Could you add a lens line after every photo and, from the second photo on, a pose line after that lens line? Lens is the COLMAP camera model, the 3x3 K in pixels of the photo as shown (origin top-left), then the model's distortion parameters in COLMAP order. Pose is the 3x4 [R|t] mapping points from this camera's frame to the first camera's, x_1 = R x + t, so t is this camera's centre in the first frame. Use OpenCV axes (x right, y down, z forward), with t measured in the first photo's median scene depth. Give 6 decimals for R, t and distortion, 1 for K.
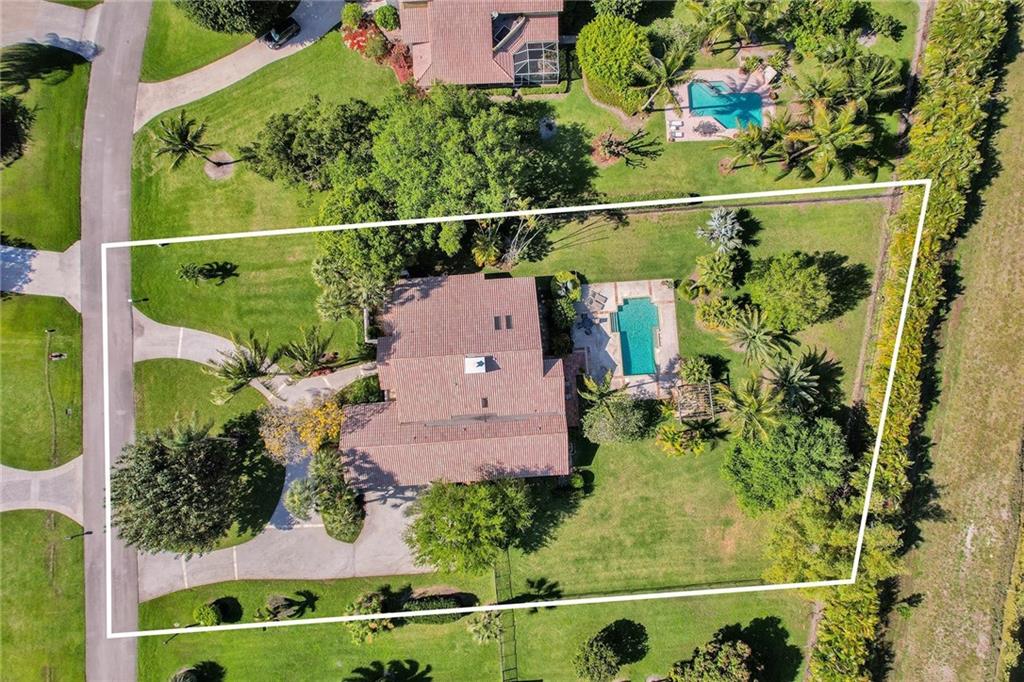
lens RADIAL K [[627.5, 0, 512.3], [0, 627.5, 351.6], [0, 0, 1]] dist [-0.075562, 0.074079]
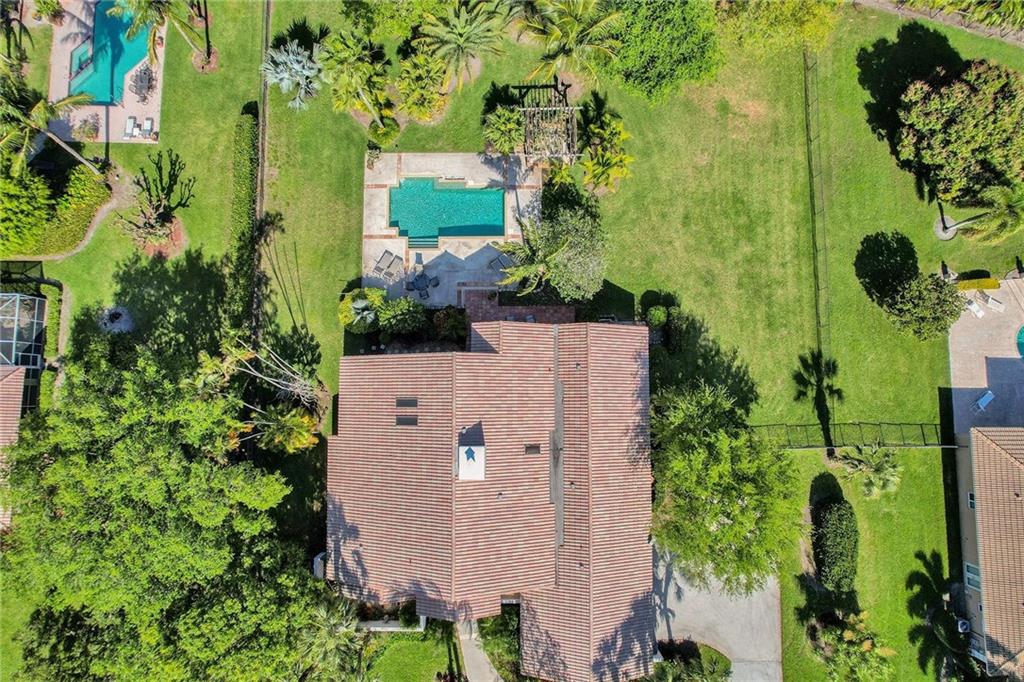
lens RADIAL K [[627.5, 0, 512.3], [0, 627.5, 351.6], [0, 0, 1]] dist [-0.075562, 0.074079]
pose [[0.068577, -0.994917, 0.073741, 0.005717], [0.994588, 0.073963, 0.072970, 0.007632], [-0.078053, 0.068337, 0.994604, 0.349463]]
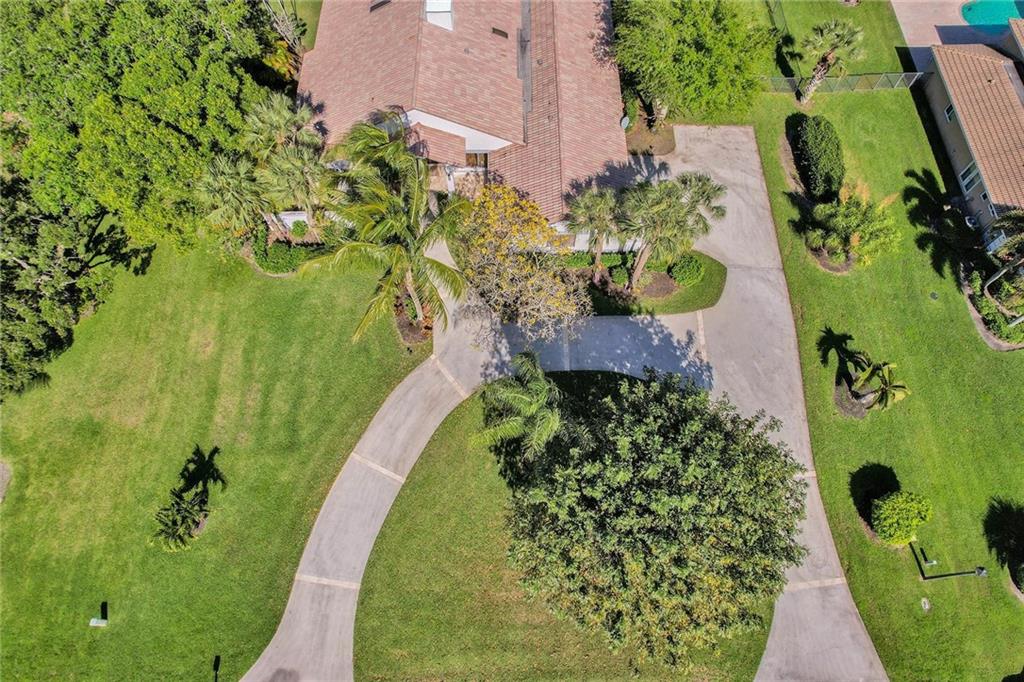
lens RADIAL K [[627.5, 0, 512.3], [0, 627.5, 351.6], [0, 0, 1]] dist [-0.075562, 0.074079]
pose [[0.064628, -0.914291, 0.399868, -0.574330], [0.995404, 0.087444, 0.039057, 0.092931], [-0.070676, 0.395506, 0.915740, 0.511405]]
